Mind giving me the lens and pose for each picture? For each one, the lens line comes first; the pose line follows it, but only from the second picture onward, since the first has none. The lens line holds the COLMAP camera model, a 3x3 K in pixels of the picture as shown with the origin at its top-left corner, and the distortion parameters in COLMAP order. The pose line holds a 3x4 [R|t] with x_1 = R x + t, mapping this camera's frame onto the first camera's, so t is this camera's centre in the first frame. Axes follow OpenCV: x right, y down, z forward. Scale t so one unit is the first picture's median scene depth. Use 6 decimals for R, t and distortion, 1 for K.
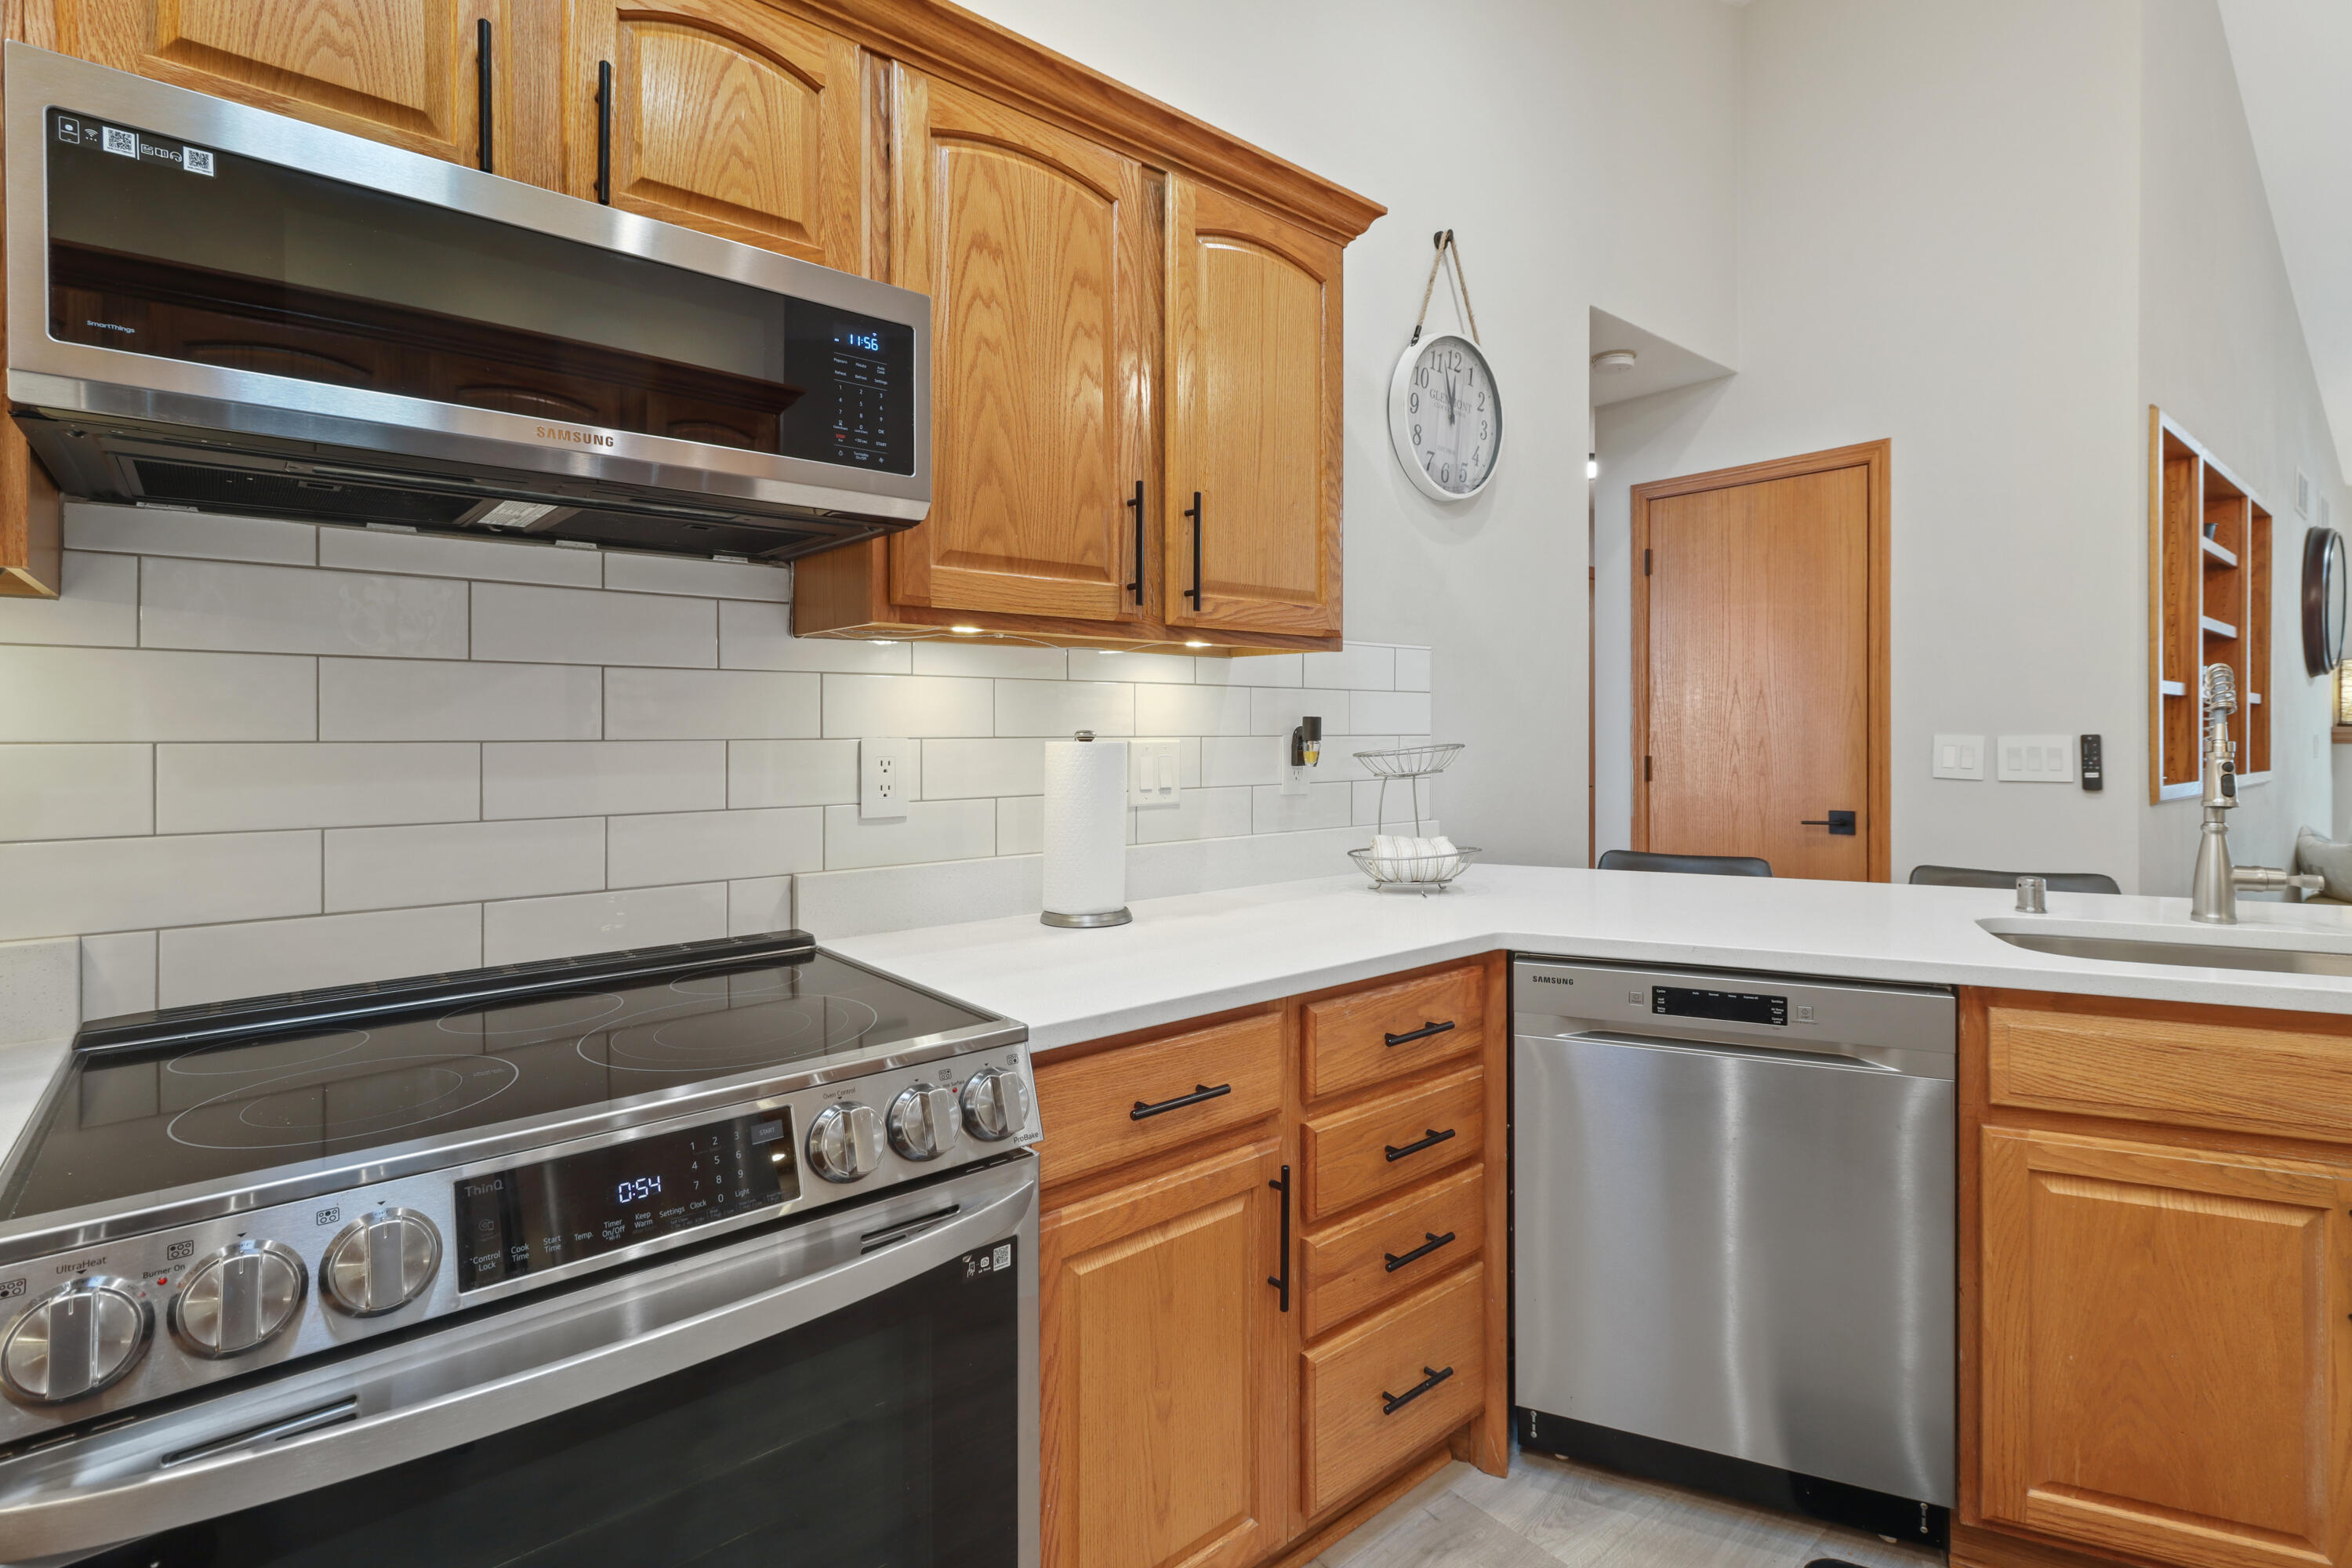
lens RADIAL K [[1121.6, 0, 1200.1], [0, 1121.6, 732.8], [0, 0, 1]] dist [-0.000526, -0.000012]
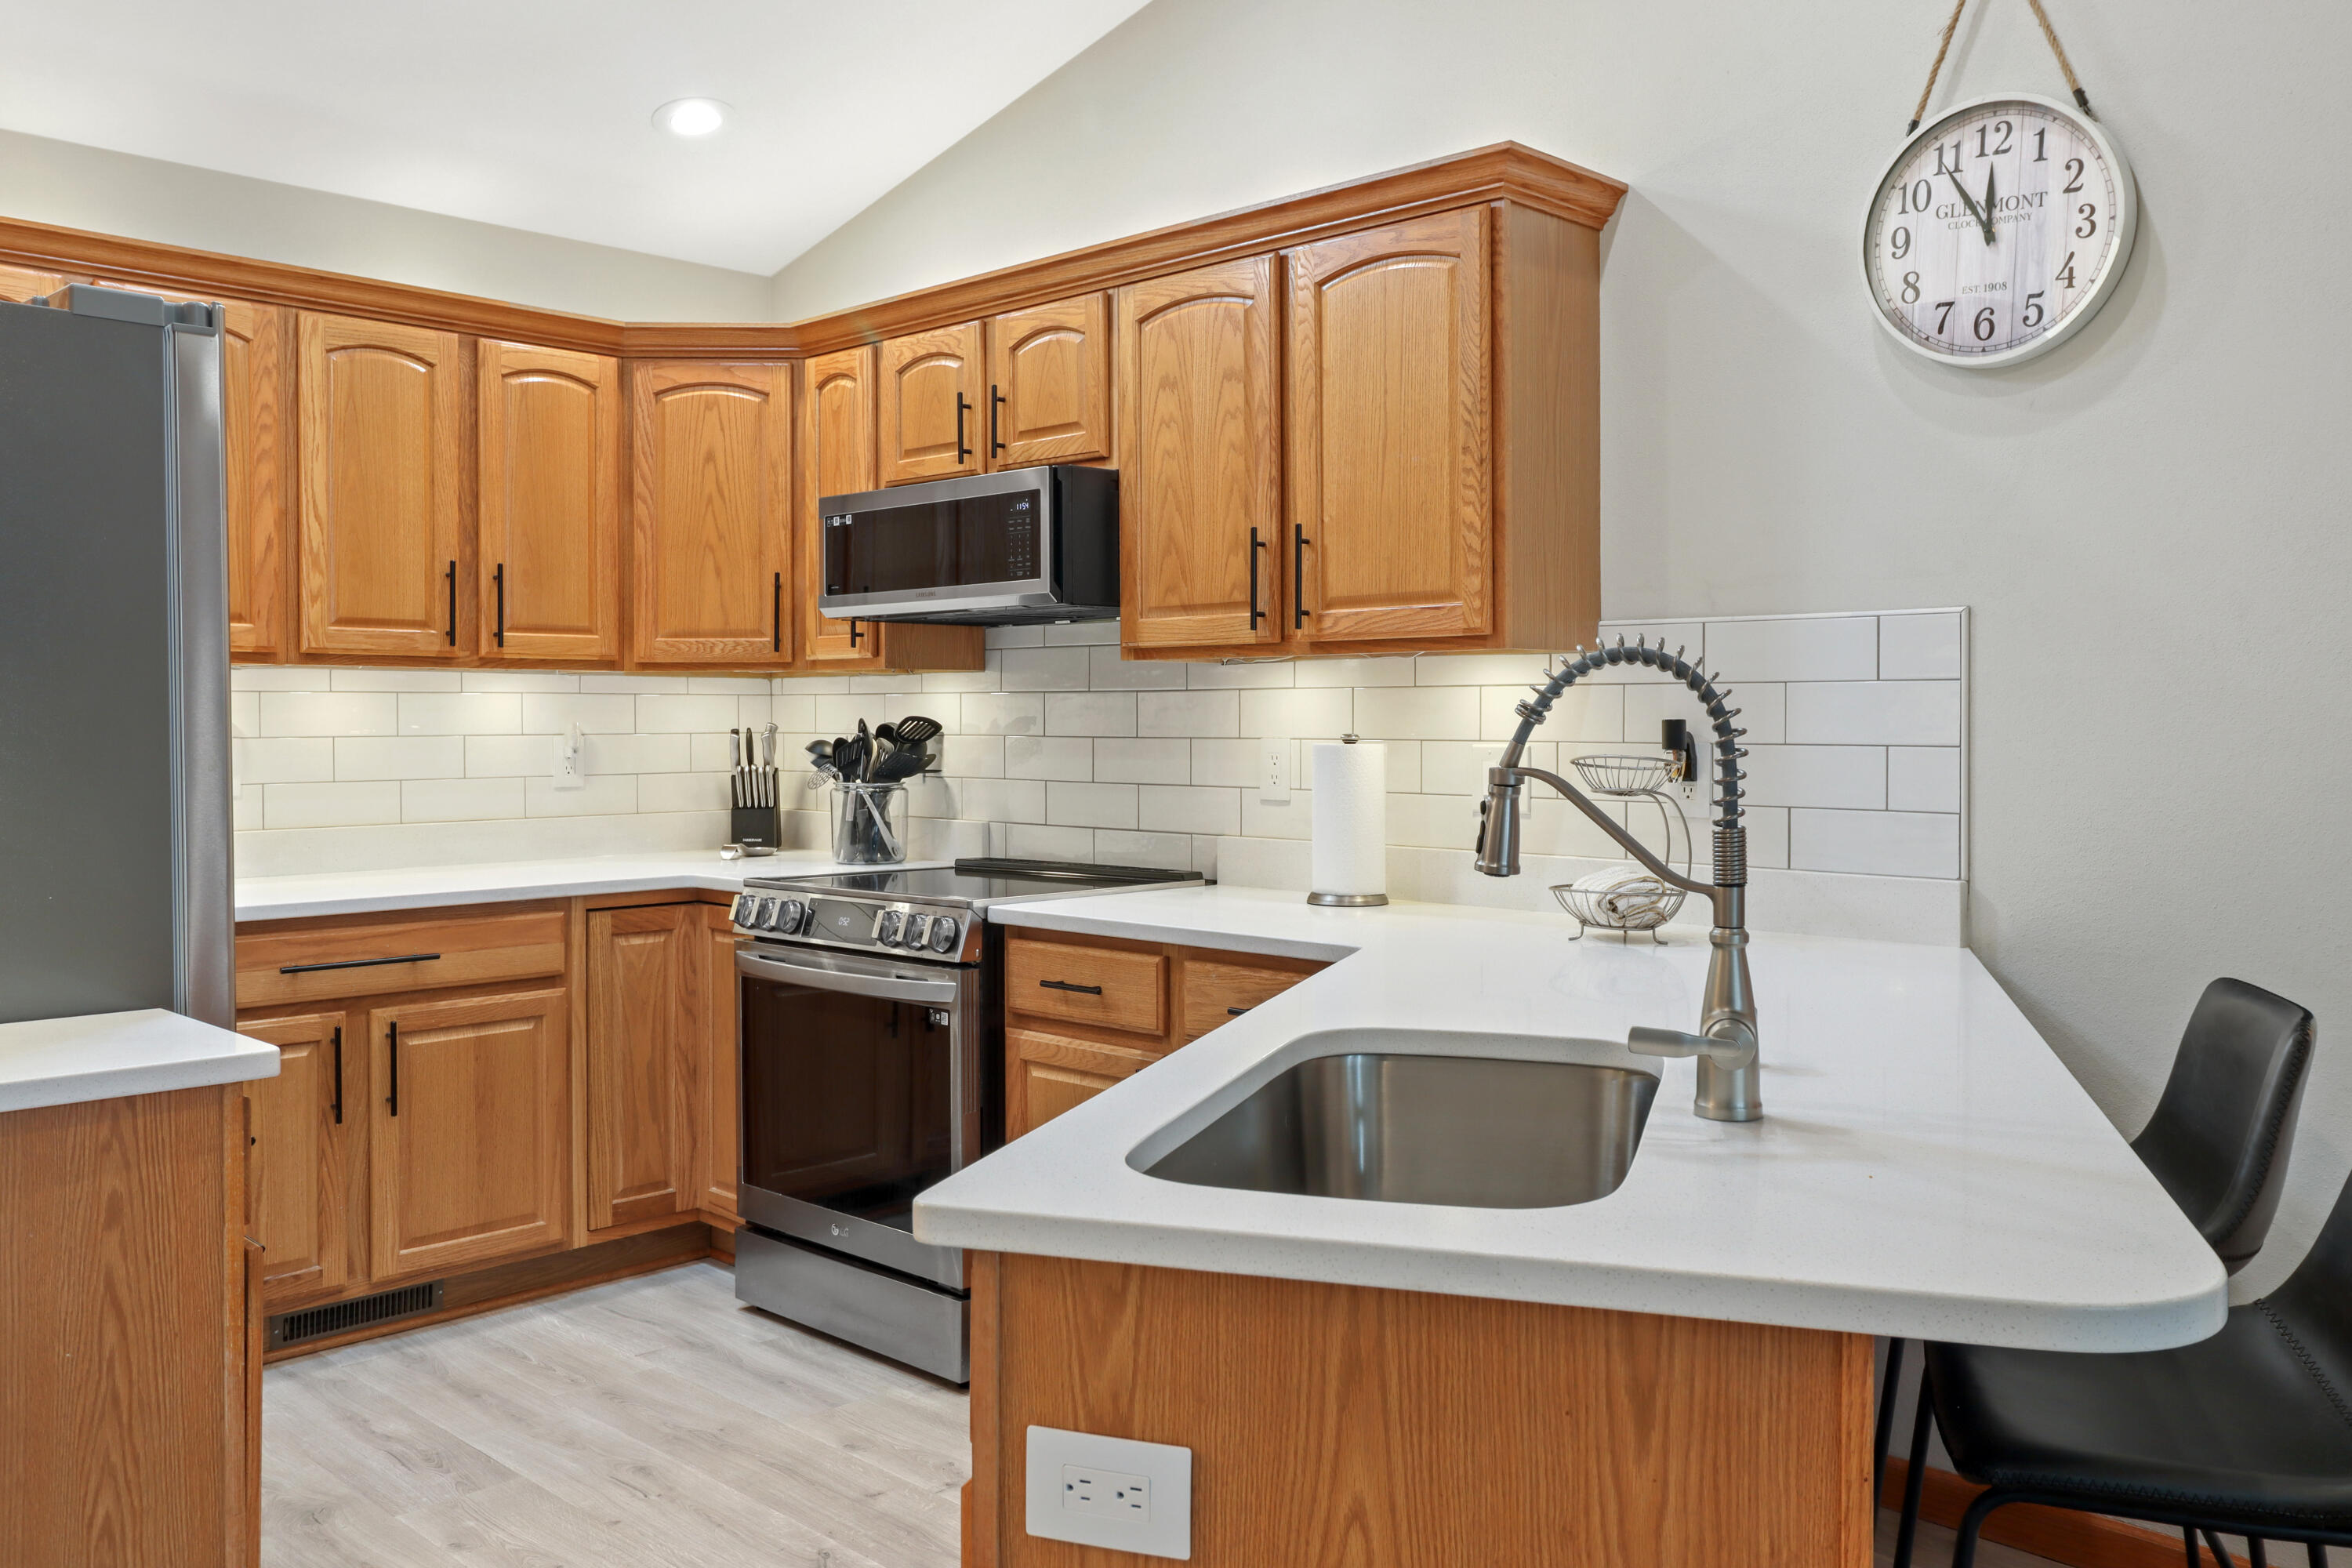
lens RADIAL K [[1846.0, 0, 1182.8], [0, 1846.0, 728.1], [0, 0, 1]] dist [0.010013, 0.003164]
pose [[0.090043, 0.006915, -0.995914, 2.060255], [-0.004061, 0.999970, 0.006576, -0.023032], [0.995930, 0.003452, 0.090069, 0.803988]]
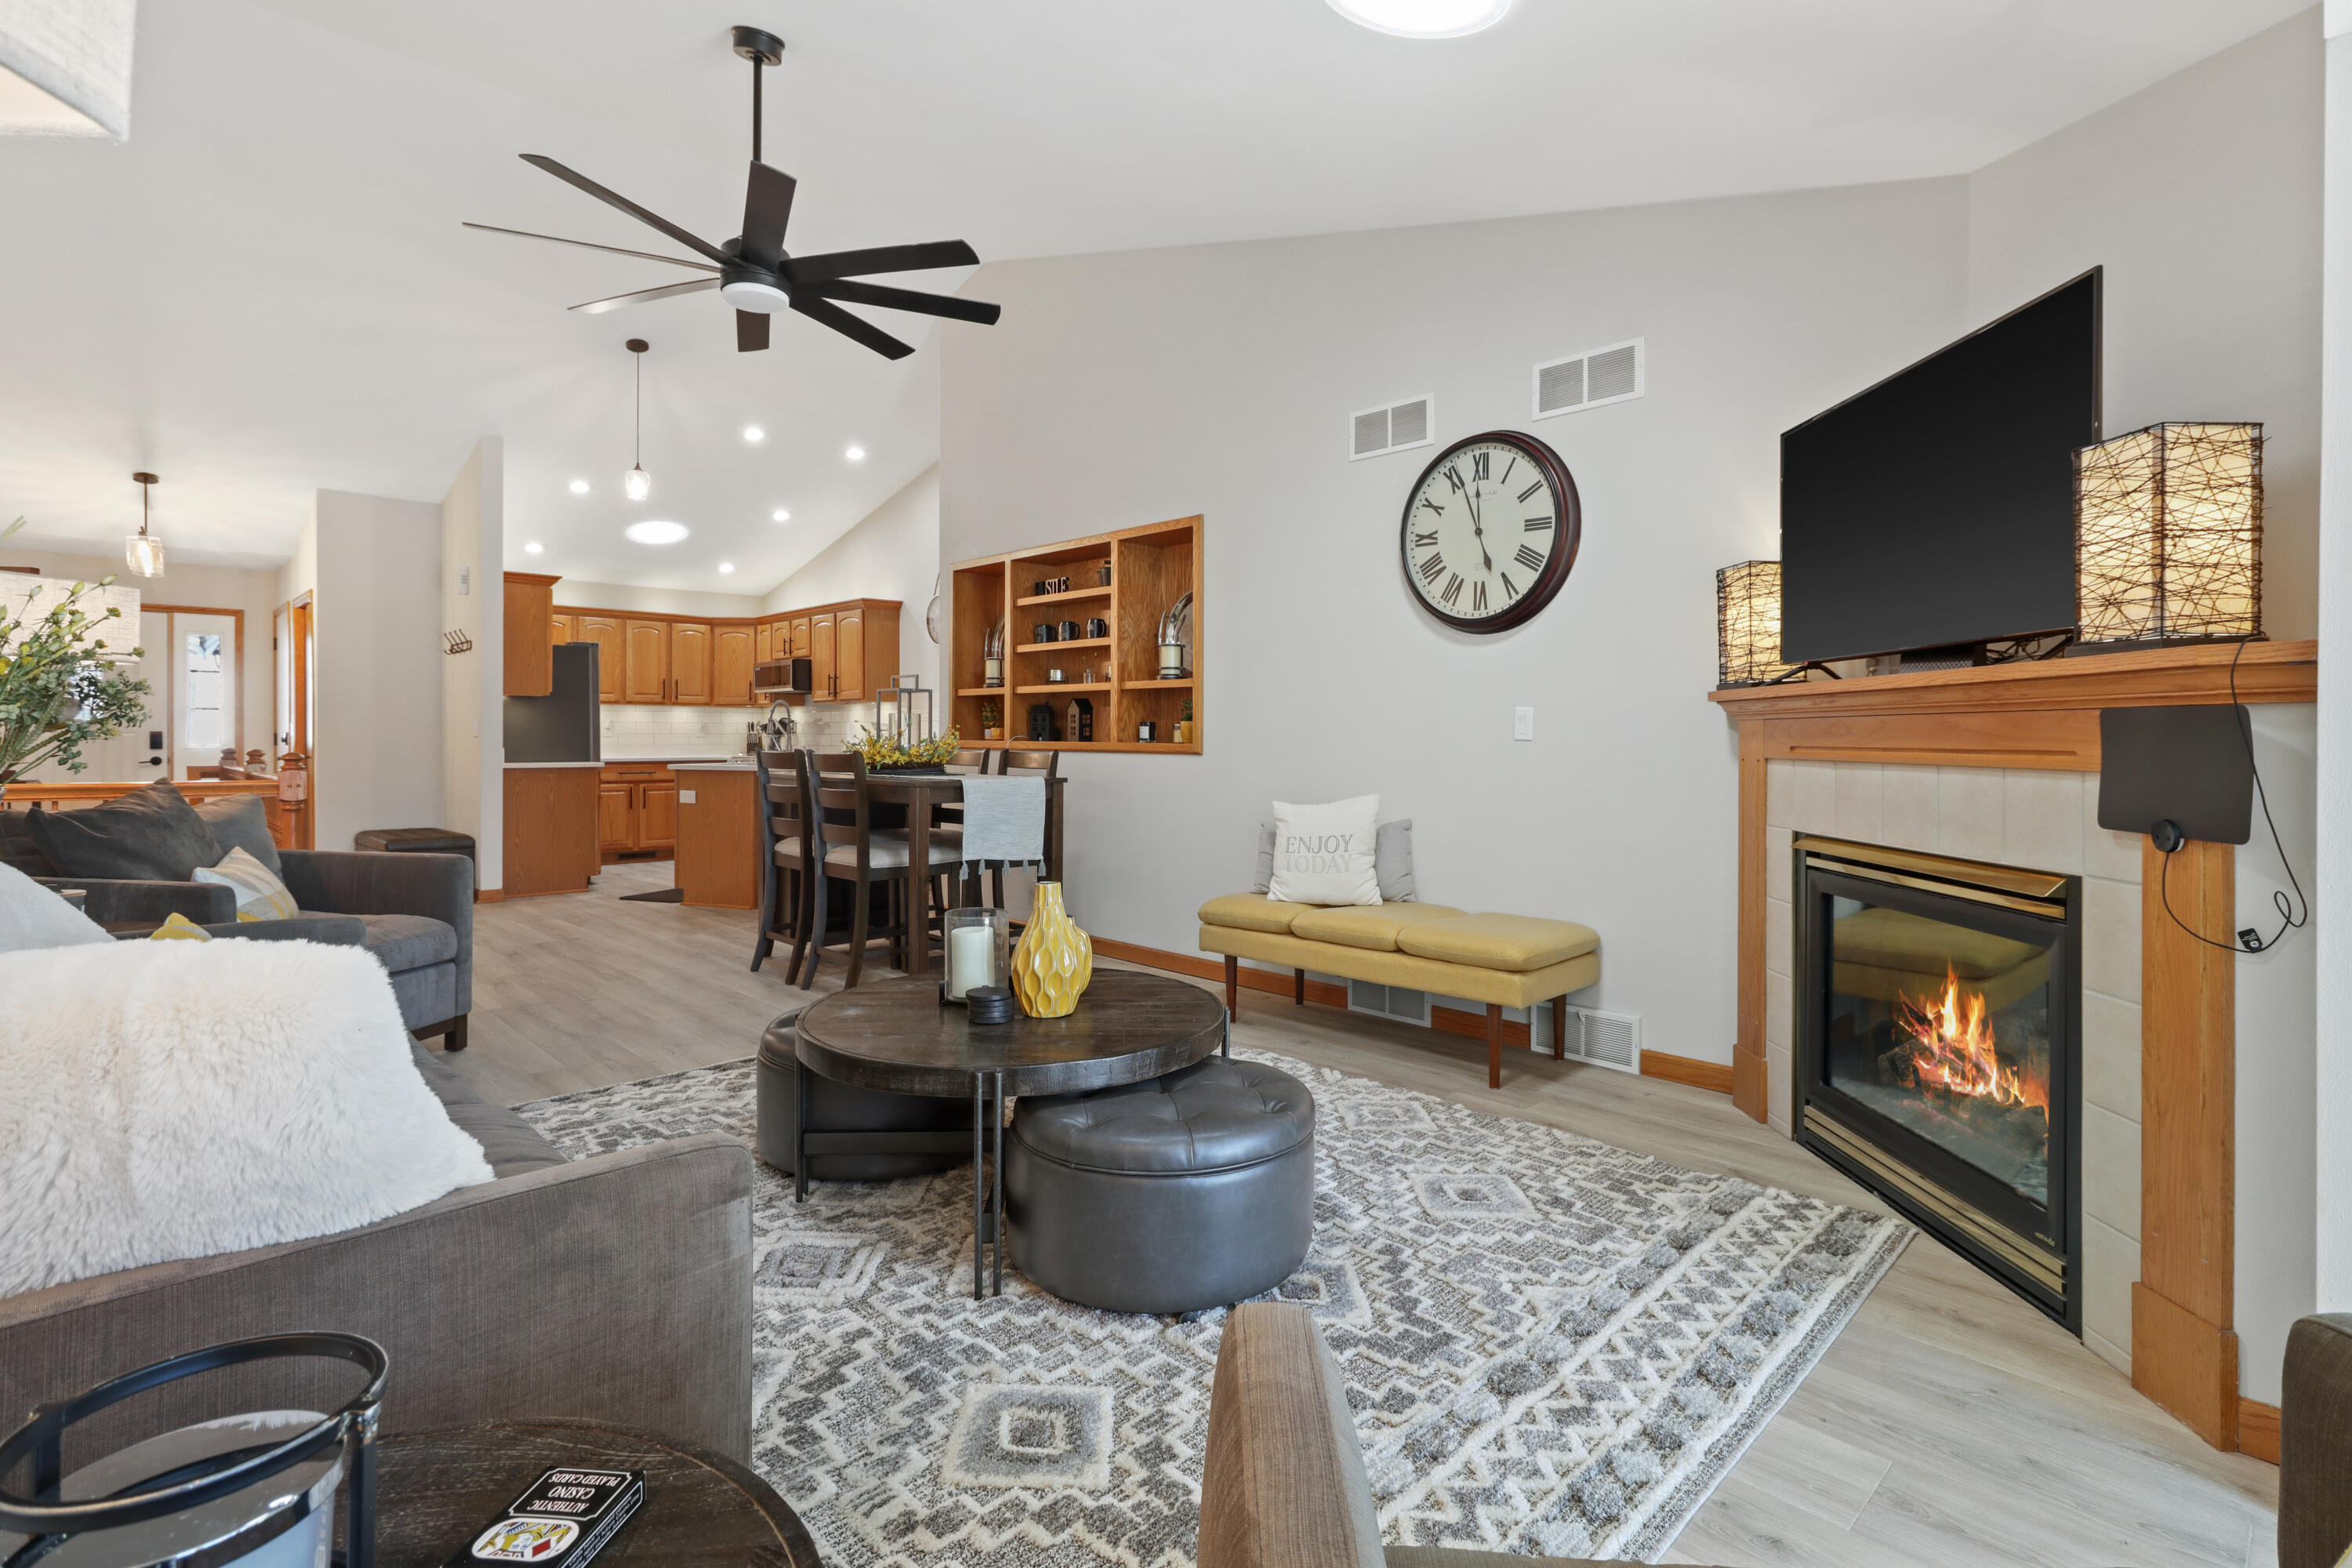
lens RADIAL K [[1121.6, 0, 1200.1], [0, 1121.6, 732.8], [0, 0, 1]] dist [-0.000526, -0.000012]
pose [[0.070165, 0.001507, -0.997534, 6.019603], [-0.008657, 0.999962, 0.000902, 0.039171], [0.997498, 0.008573, 0.070175, 2.640054]]
